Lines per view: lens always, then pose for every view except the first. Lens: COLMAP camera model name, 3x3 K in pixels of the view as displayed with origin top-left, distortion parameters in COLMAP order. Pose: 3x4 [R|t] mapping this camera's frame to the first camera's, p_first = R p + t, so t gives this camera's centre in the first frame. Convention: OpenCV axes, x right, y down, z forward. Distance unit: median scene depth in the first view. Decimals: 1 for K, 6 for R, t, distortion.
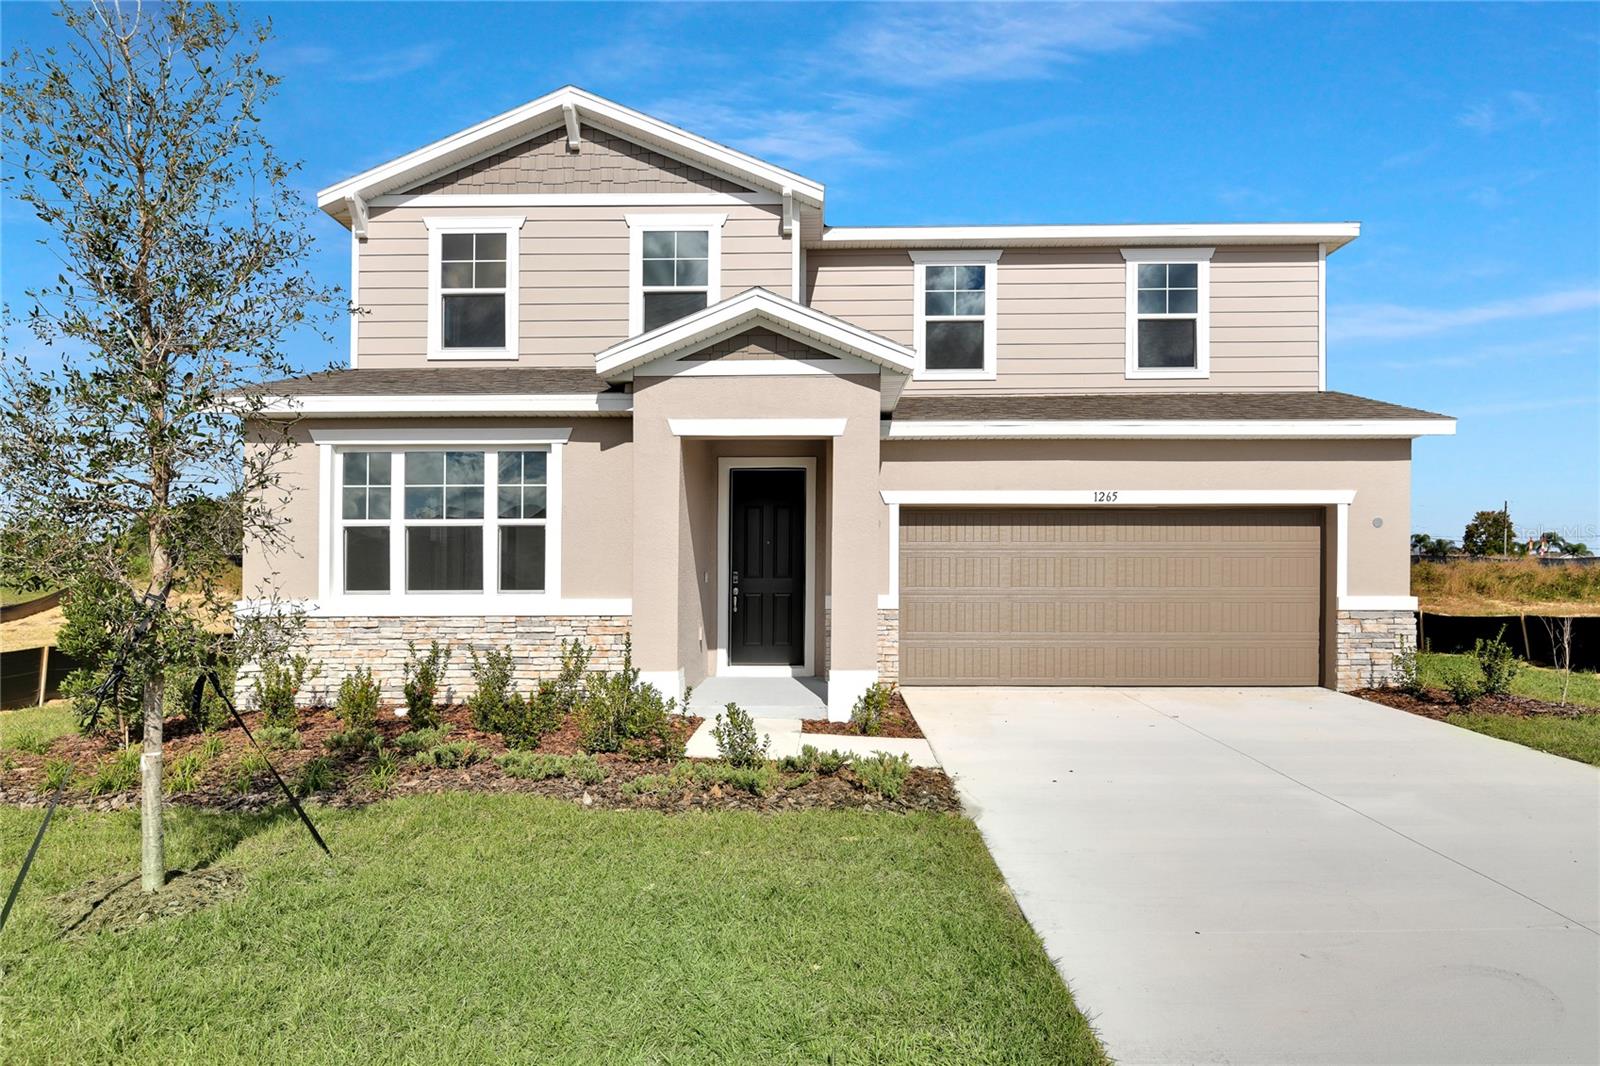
lens RADIAL K [[1376.5, 0, 803.8], [0, 1376.5, 714.4], [0, 0, 1]] dist [0.051525, -0.151888]
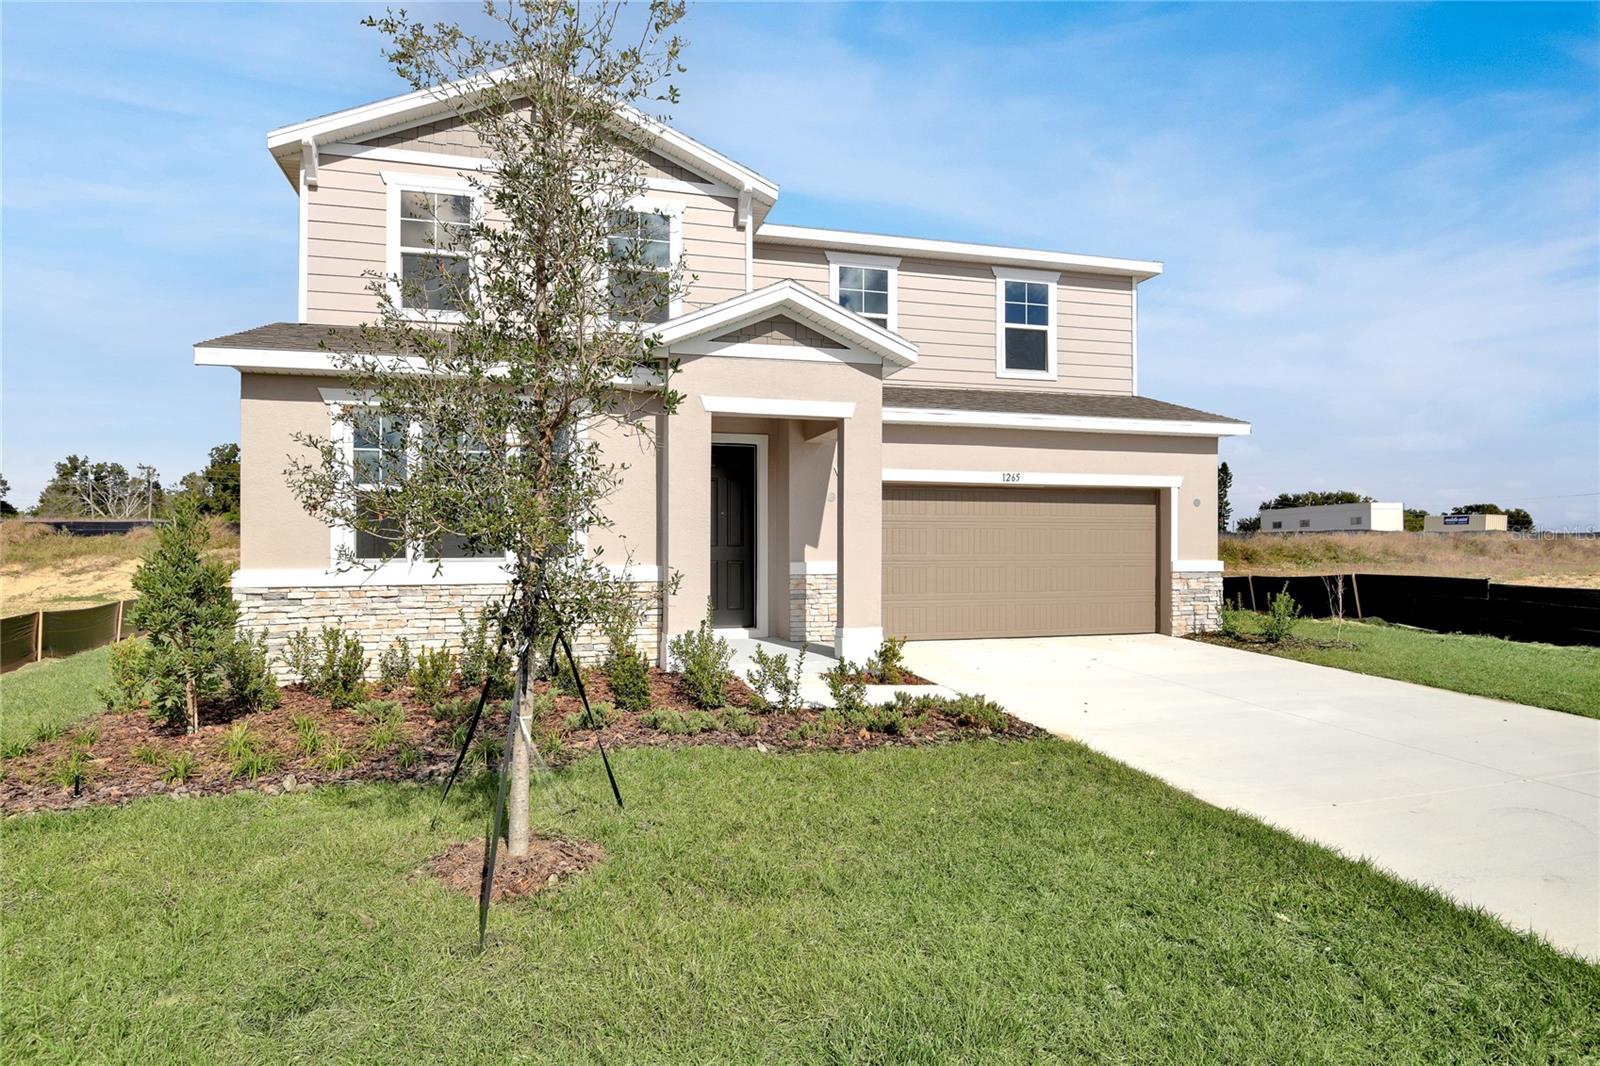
lens RADIAL K [[1376.5, 0, 803.8], [0, 1376.5, 714.4], [0, 0, 1]] dist [0.051525, -0.151888]
pose [[0.902769, -0.051317, 0.427053, -0.459809], [0.043424, 0.998658, 0.028207, 0.004520], [-0.427927, -0.006920, 0.903787, 0.001591]]
